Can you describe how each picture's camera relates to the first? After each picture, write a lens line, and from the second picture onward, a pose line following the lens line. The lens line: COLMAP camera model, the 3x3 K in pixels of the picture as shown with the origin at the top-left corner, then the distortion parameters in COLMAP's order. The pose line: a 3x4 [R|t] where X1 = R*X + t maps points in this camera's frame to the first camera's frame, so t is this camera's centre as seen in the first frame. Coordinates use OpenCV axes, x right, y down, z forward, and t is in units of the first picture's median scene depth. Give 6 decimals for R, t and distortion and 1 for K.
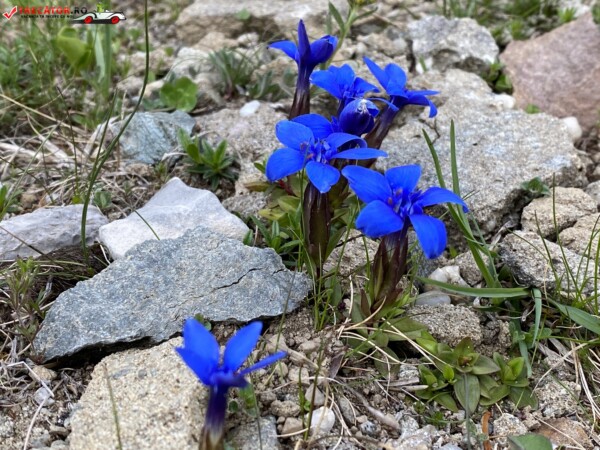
lens RADIAL K [[876.3, 0, 300.0], [0, 876.3, 225.0], [0, 0, 1]] dist [0.040903, 0.106204]
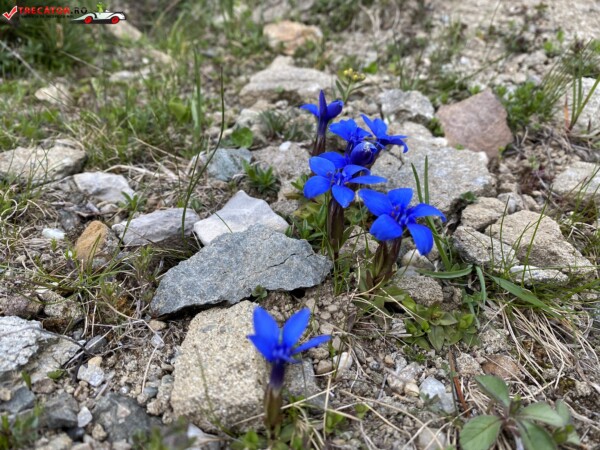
lens RADIAL K [[457.3, 0, 300.0], [0, 457.3, 225.0], [0, 0, 1]] dist [0.011058, -0.000817]
pose [[0.999992, 0.000701, -0.003939, -0.035042], [-0.000517, 0.998912, 0.046629, -0.033439], [0.003968, -0.046627, 0.998904, 0.182176]]
